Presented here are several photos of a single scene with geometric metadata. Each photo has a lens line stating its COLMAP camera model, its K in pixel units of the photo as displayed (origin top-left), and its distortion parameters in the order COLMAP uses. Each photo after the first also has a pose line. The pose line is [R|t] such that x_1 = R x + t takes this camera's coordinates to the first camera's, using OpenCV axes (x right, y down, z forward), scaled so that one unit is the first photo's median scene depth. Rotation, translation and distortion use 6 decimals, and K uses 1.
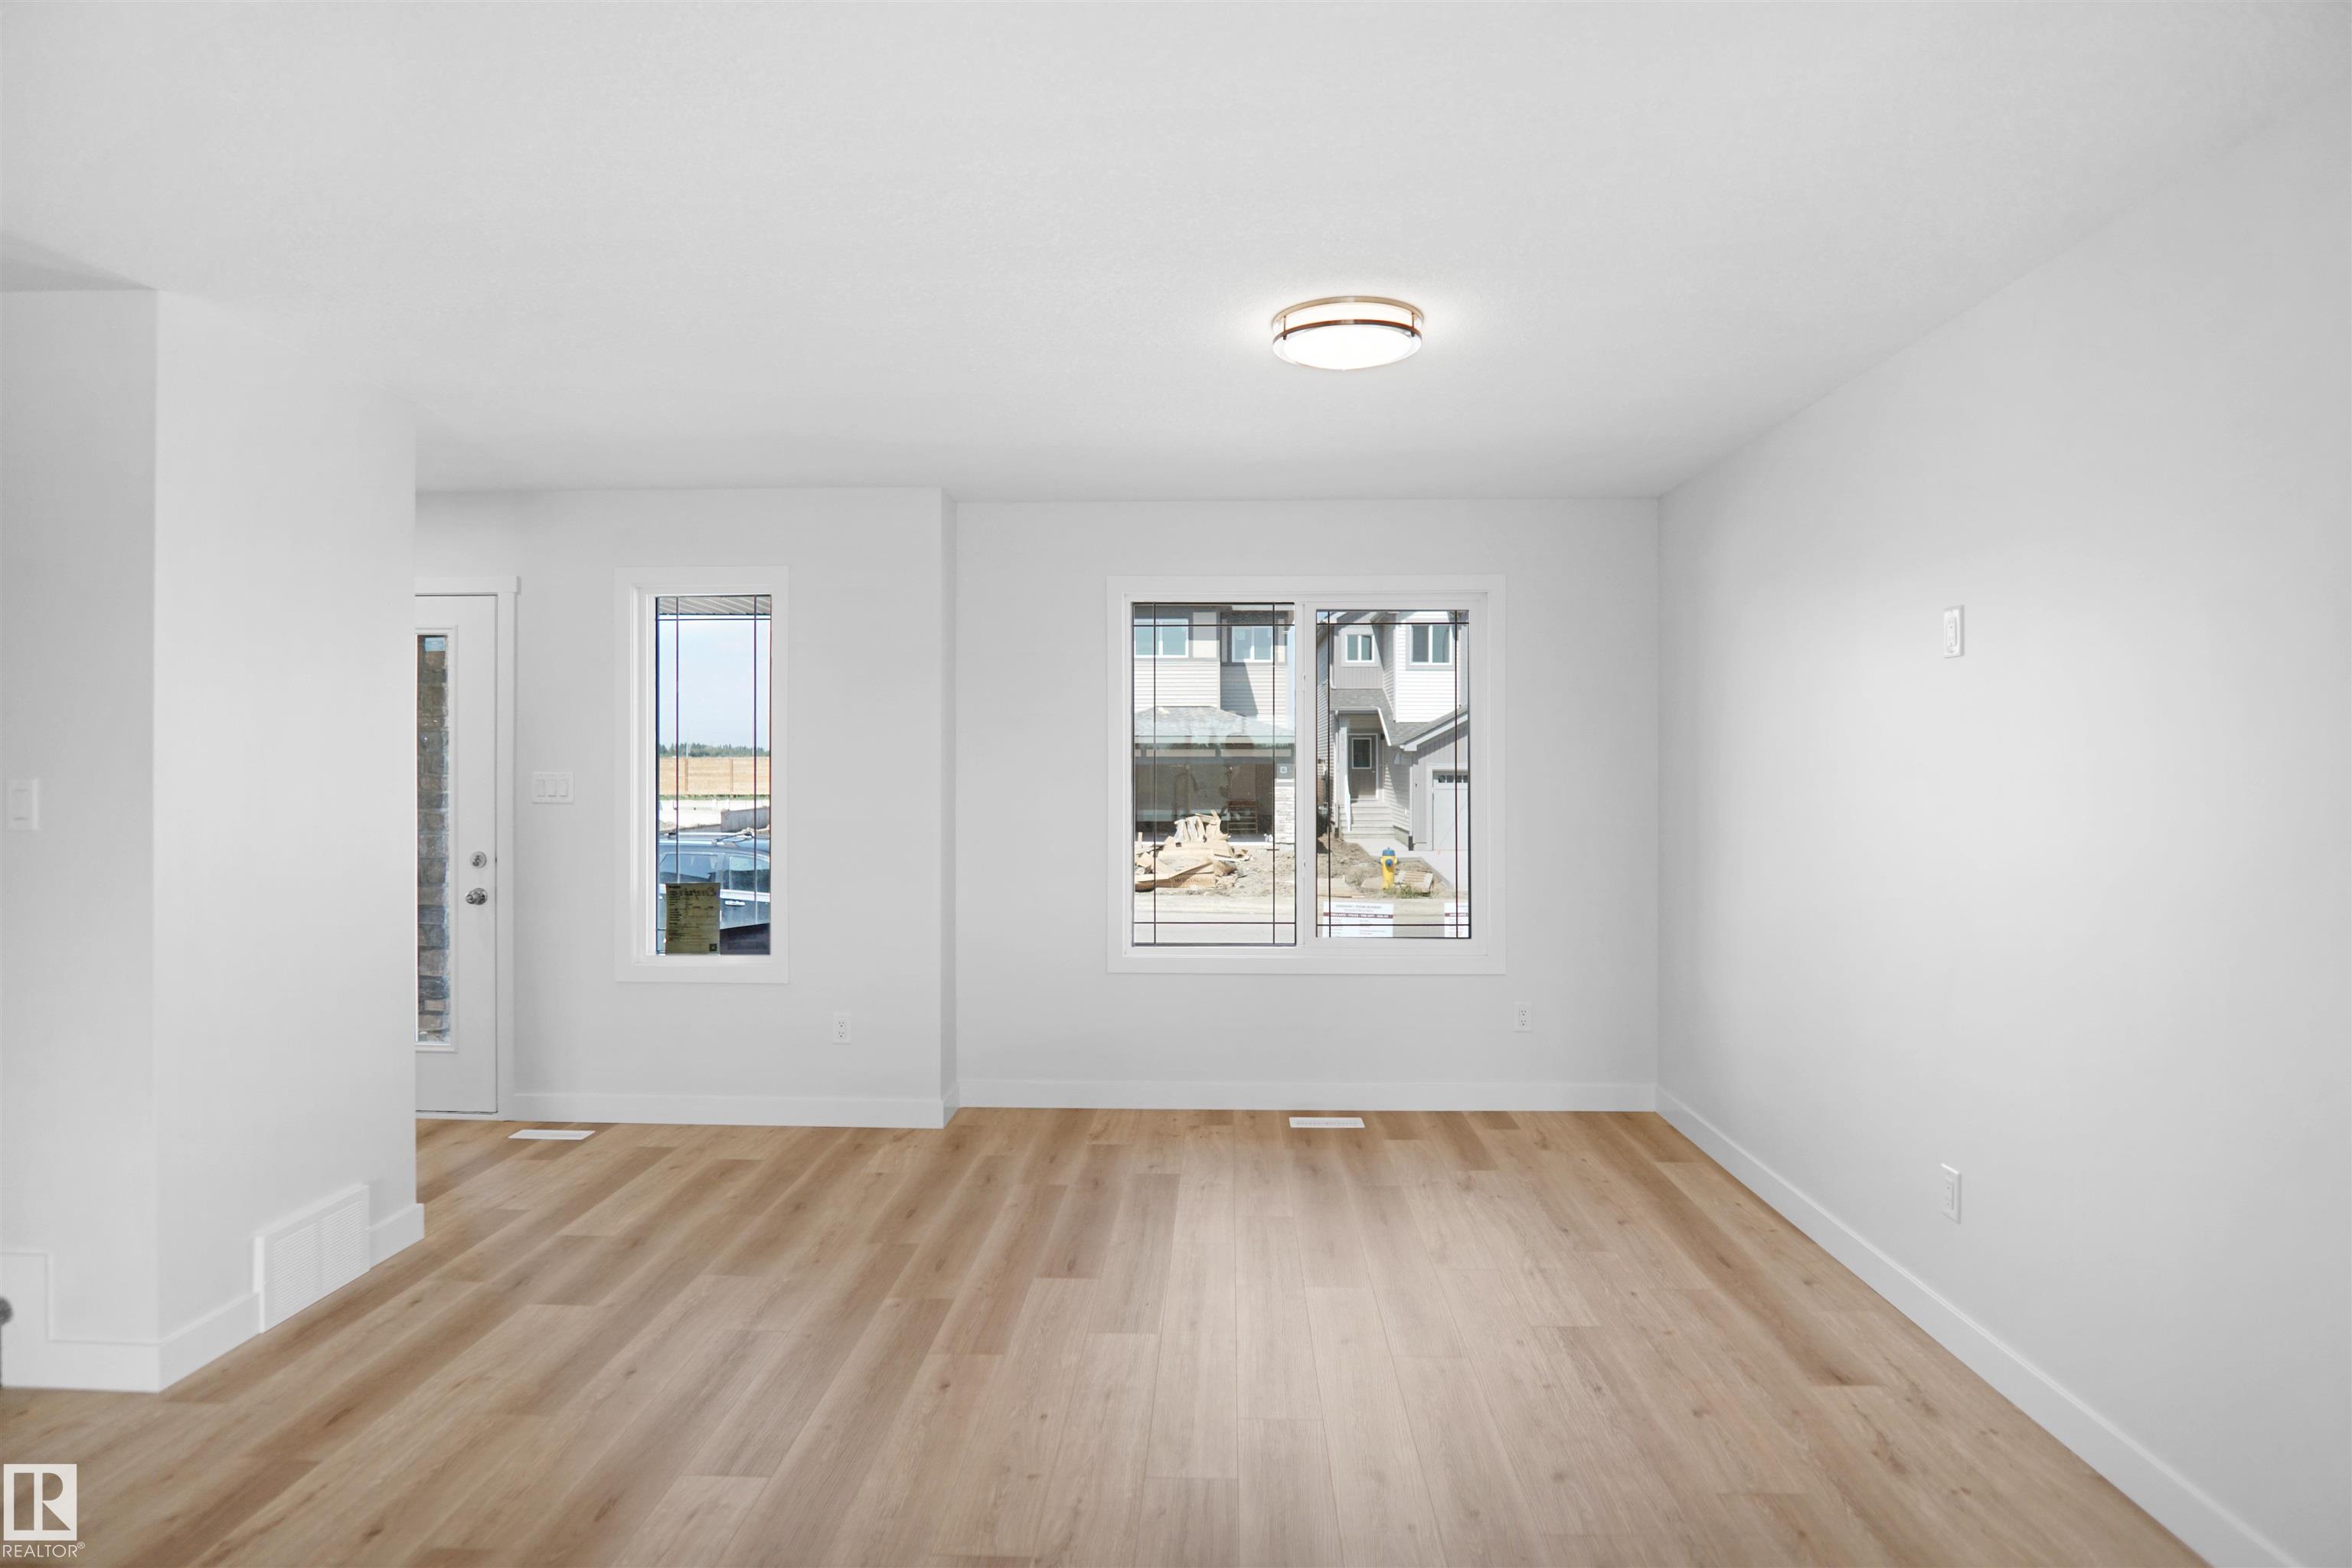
lens RADIAL K [[1274.5, 0, 1176.0], [0, 1274.5, 784.0], [0, 0, 1]] dist [-0.027878, -0.000761]
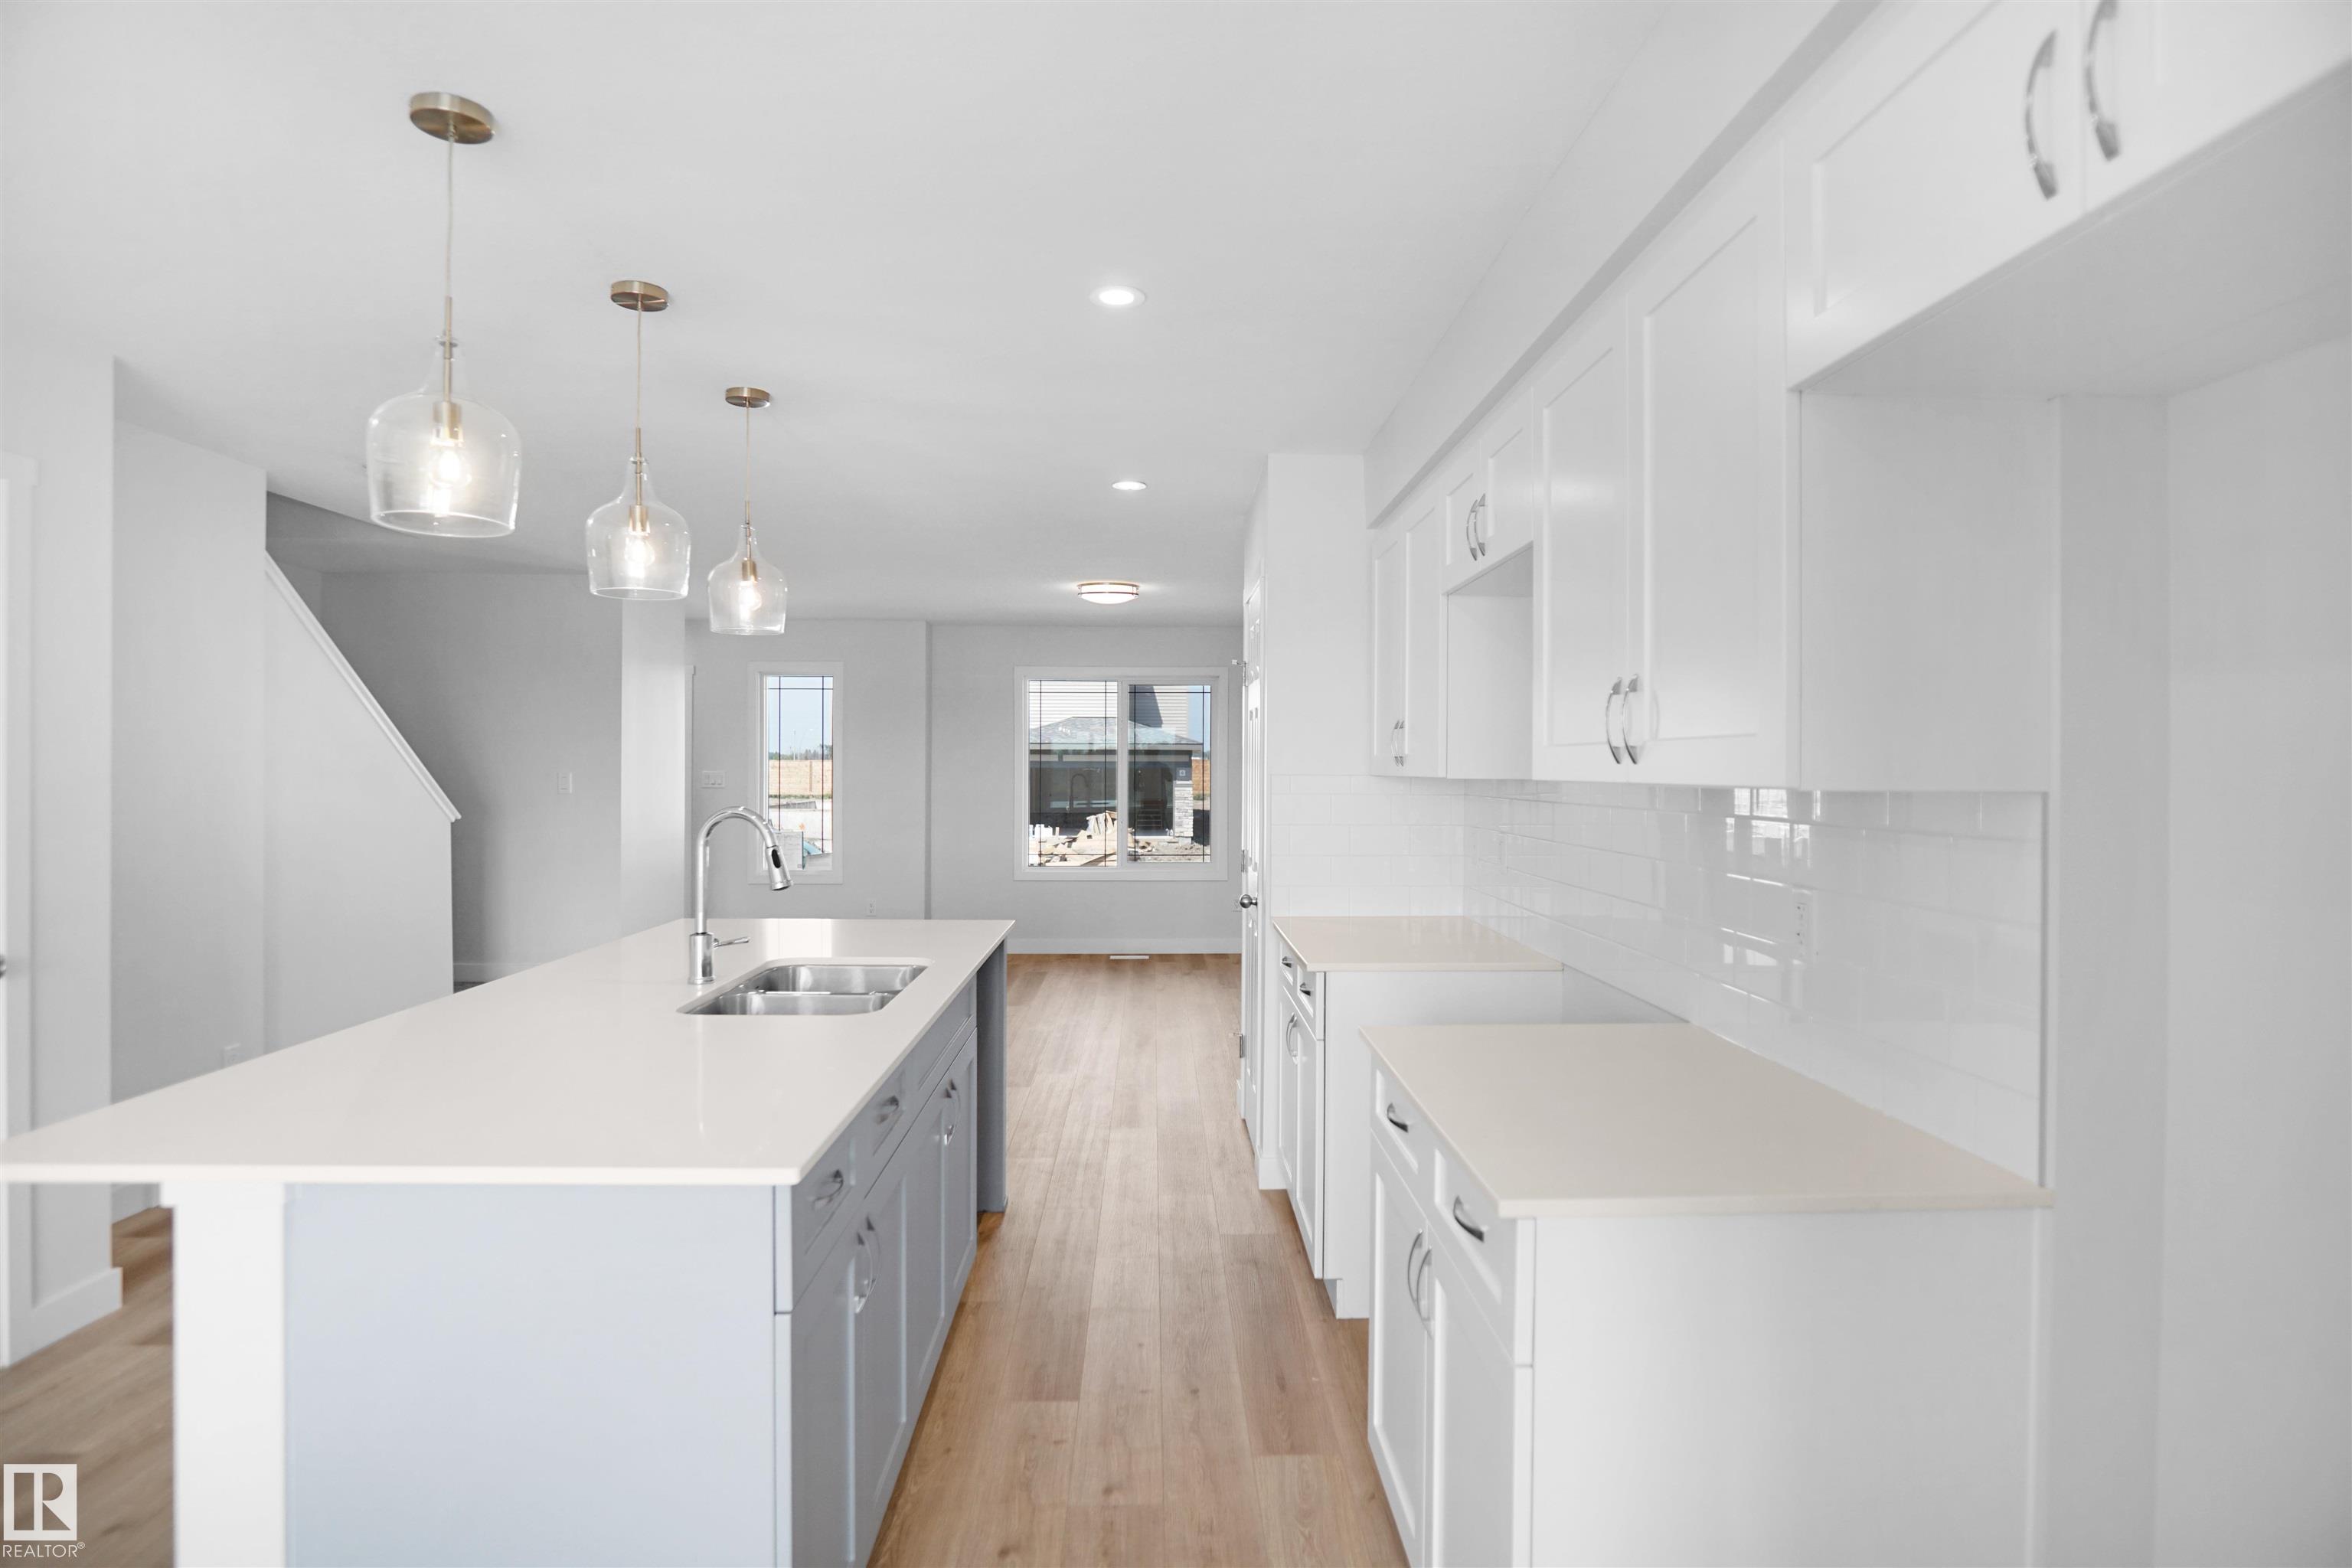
lens RADIAL K [[1247.3, 0, 1176.0], [0, 1247.3, 784.0], [0, 0, 1]] dist [0.002255, 0.000201]
pose [[0.998156, 0.003485, 0.060598, 0.072983], [-0.003344, 0.999991, -0.002435, 0.010769], [-0.060606, 0.002228, 0.998159, -0.856500]]
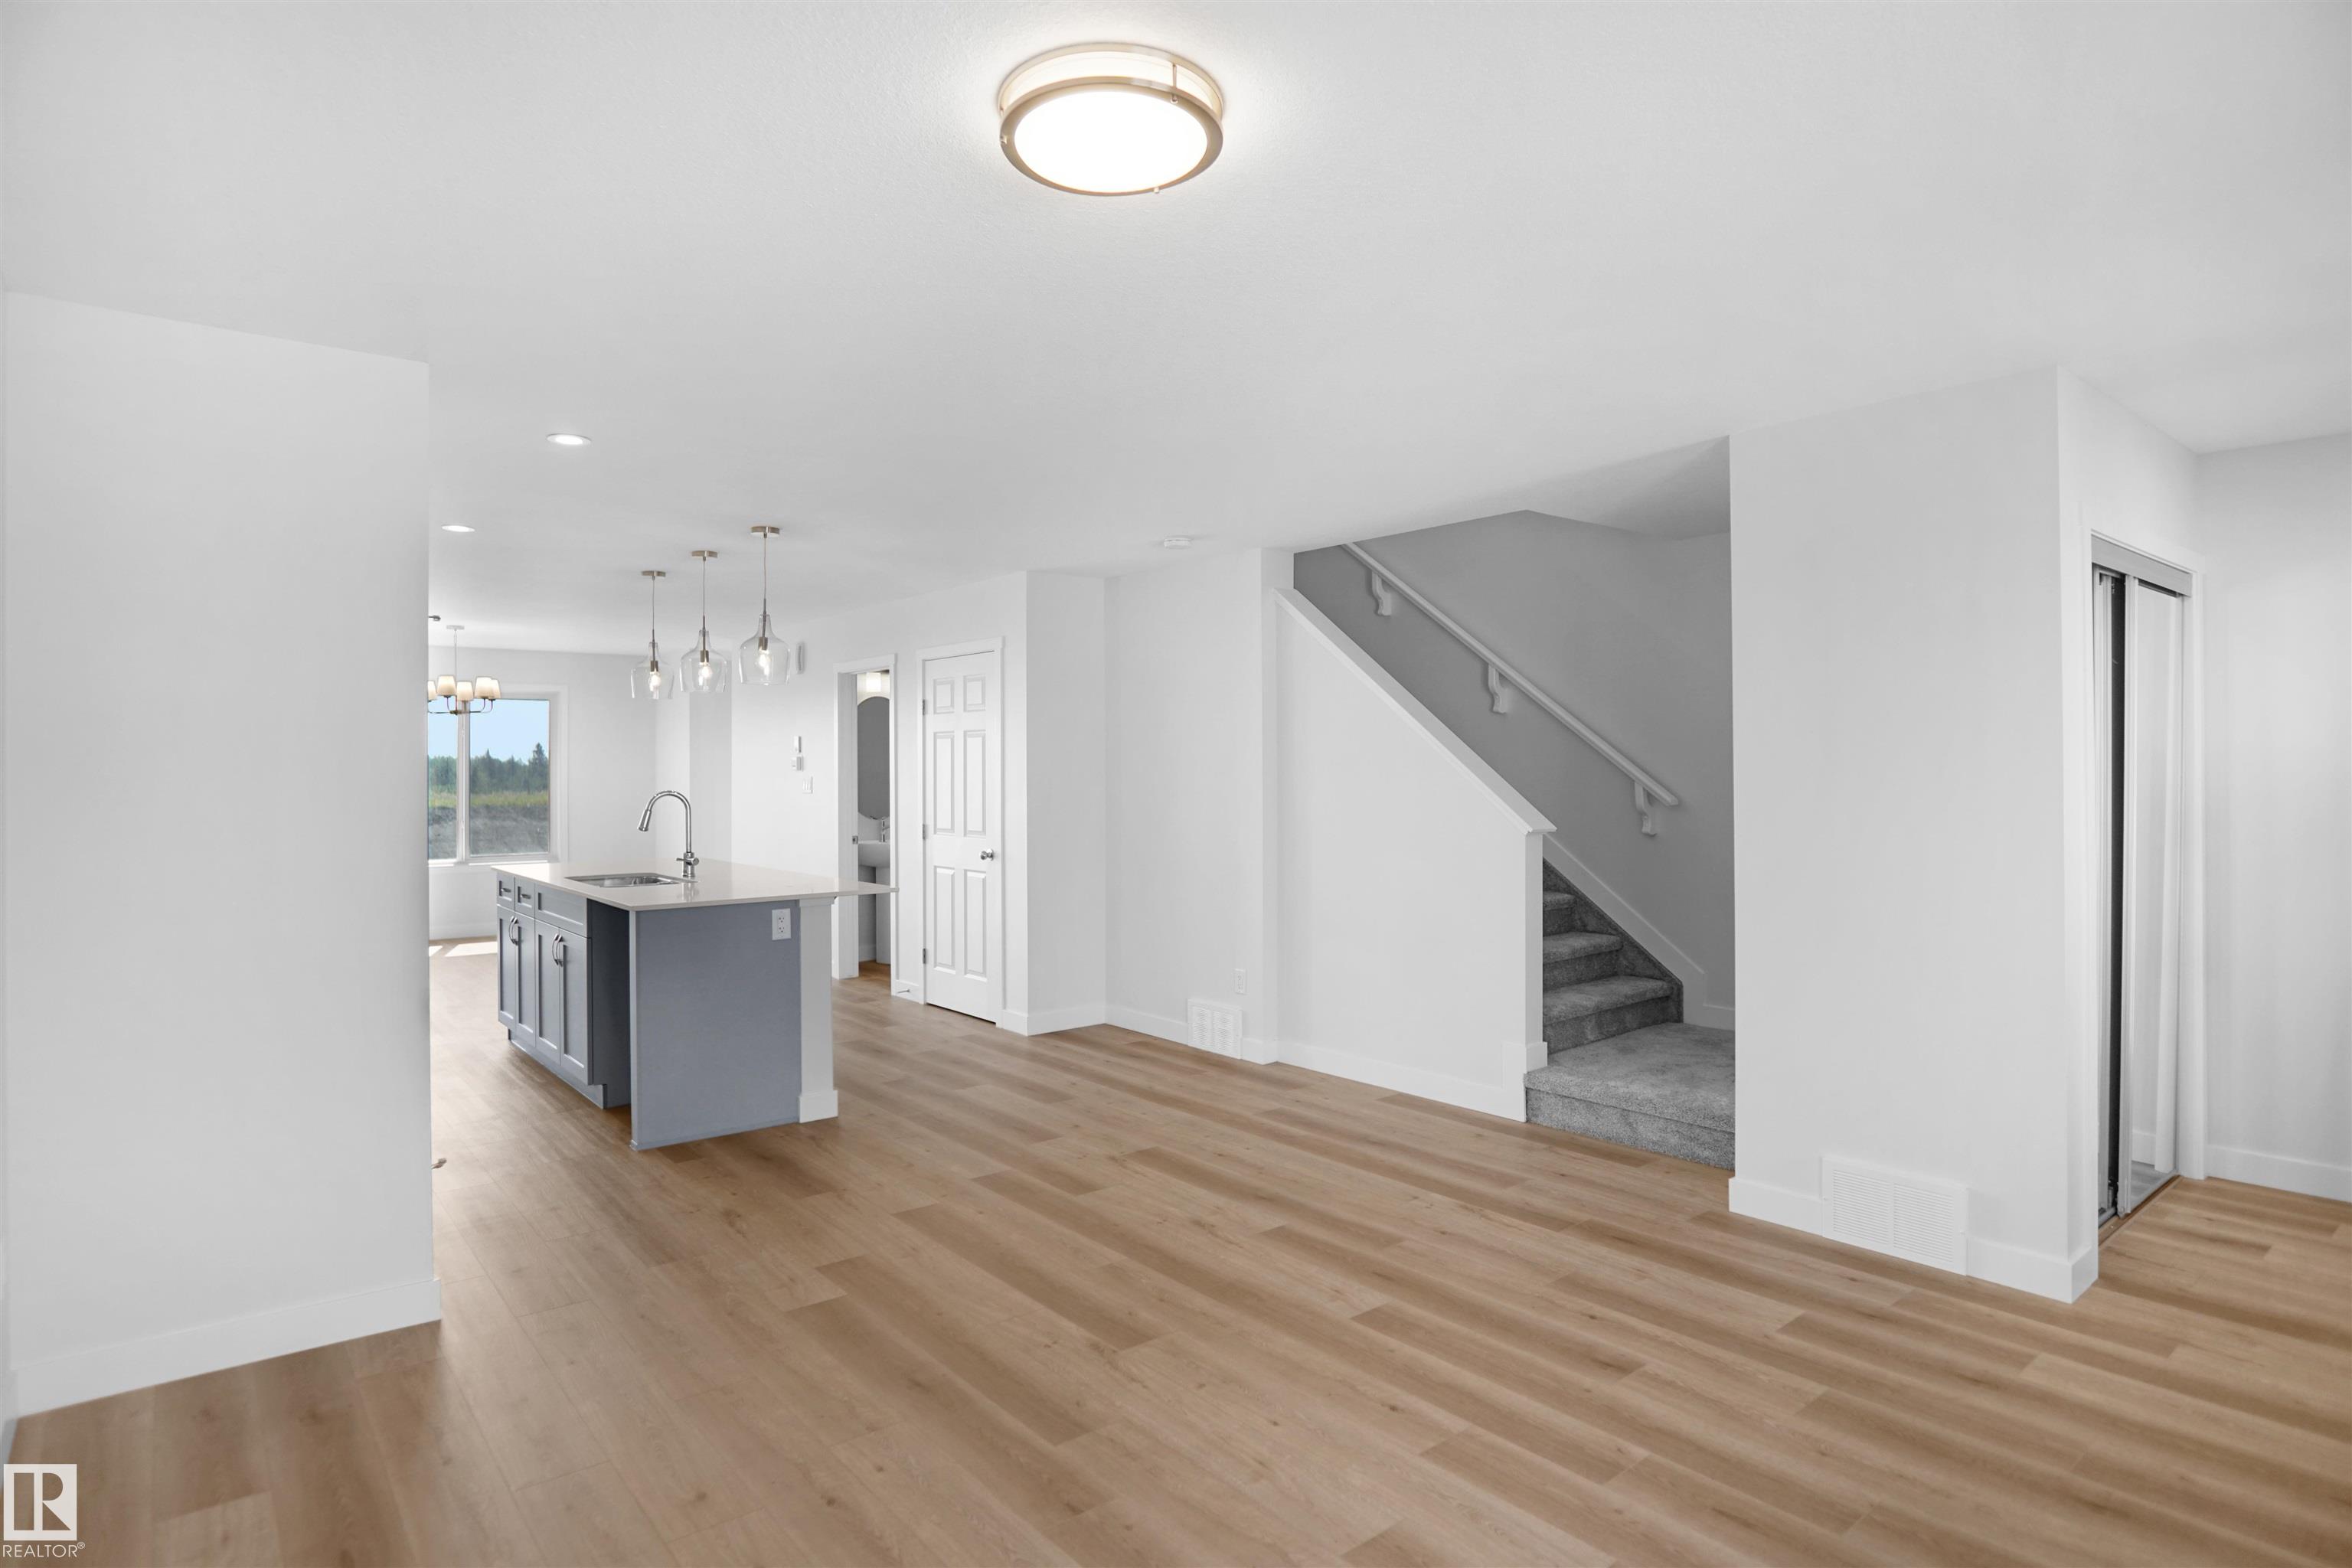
lens RADIAL K [[1278.3, 0, 1209.3], [0, 1278.3, 775.5], [0, 0, 1]] dist [-0.006748, -0.000887]
pose [[-0.735824, 0.007032, -0.677137, 0.337016], [-0.005764, 0.999845, 0.016647, -0.014865], [0.677149, 0.016152, -0.735669, 0.938399]]
